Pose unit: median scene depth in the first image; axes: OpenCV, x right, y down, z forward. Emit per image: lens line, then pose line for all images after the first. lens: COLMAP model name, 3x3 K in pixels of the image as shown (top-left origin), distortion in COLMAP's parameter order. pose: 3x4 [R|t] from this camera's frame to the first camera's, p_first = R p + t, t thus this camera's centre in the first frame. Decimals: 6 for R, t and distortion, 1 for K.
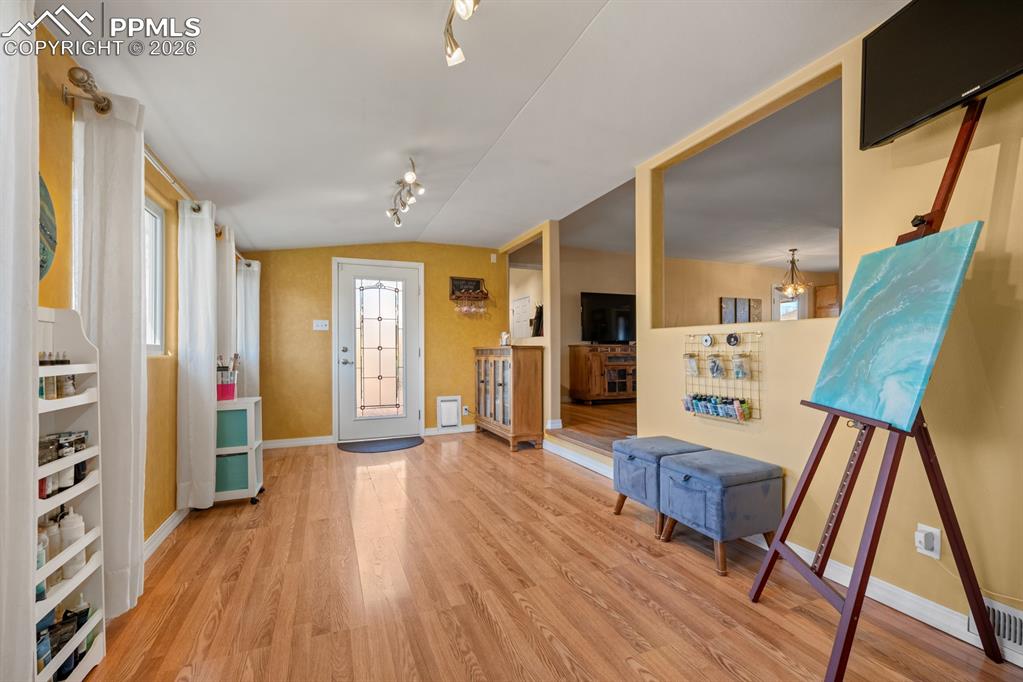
lens RADIAL K [[432.1, 0, 505.6], [0, 432.1, 349.6], [0, 0, 1]] dist [0.002023, 0.000084]
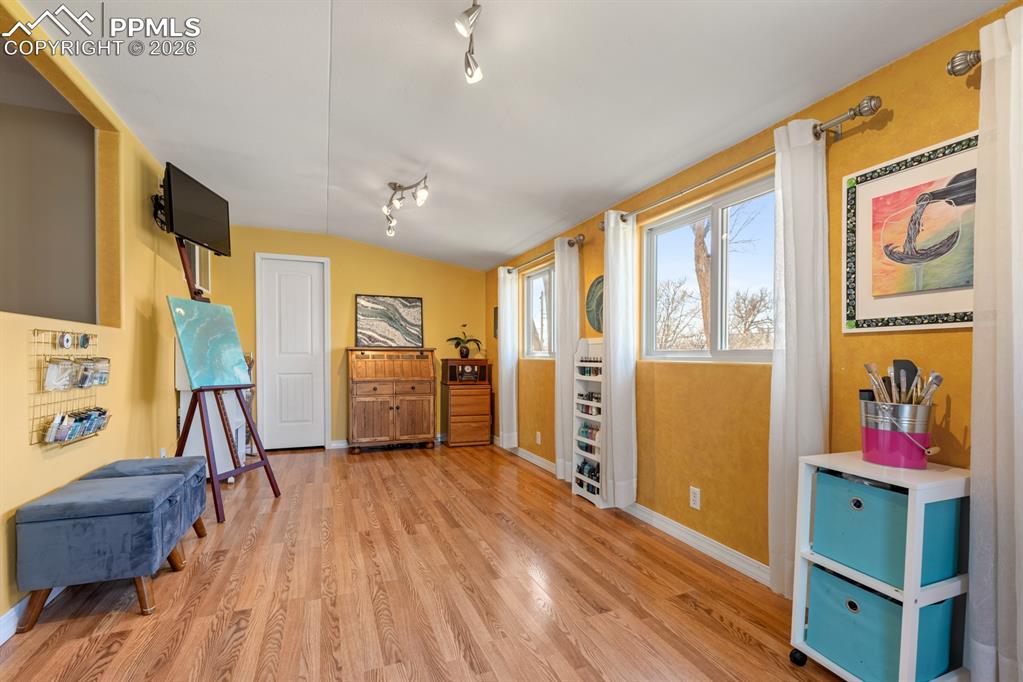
lens RADIAL K [[432.1, 0, 513.0], [0, 432.1, 351.9], [0, 0, 1]] dist [0.002023, 0.000084]
pose [[-0.999817, -0.005250, -0.018374, -0.350134], [-0.005087, 0.999947, -0.008899, 0.000851], [0.018420, -0.008803, -0.999792, 2.186566]]
